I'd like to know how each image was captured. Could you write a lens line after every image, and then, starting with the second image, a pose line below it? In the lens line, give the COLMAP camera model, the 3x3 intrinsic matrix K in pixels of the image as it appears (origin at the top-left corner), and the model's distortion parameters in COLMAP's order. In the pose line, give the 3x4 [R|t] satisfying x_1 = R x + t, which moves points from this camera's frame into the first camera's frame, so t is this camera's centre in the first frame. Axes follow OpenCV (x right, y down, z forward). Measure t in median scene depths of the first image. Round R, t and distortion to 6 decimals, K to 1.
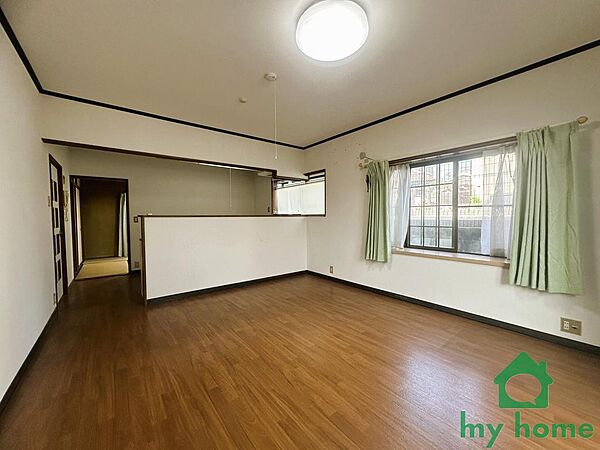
lens RADIAL K [[239.6, 0, 300.0], [0, 239.6, 225.0], [0, 0, 1]] dist [0.000047, 0.000014]
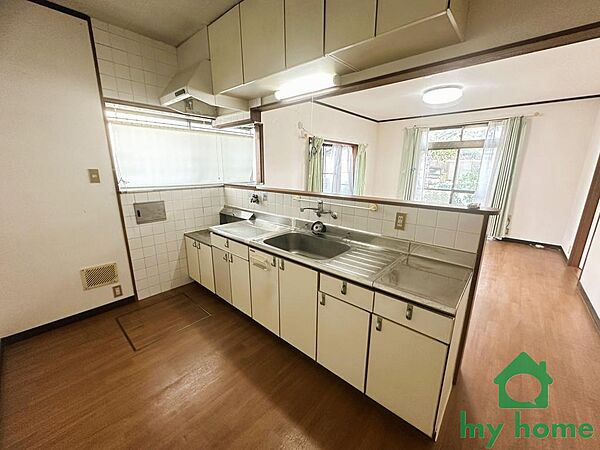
lens RADIAL K [[239.6, 0, 300.0], [0, 239.6, 225.0], [0, 0, 1]] dist [0.000047, 0.000014]
pose [[-0.179894, -0.222841, 0.958113, -0.880751], [0.031902, 0.972169, 0.232100, -0.105244], [-0.983169, 0.072319, -0.167778, 1.222511]]
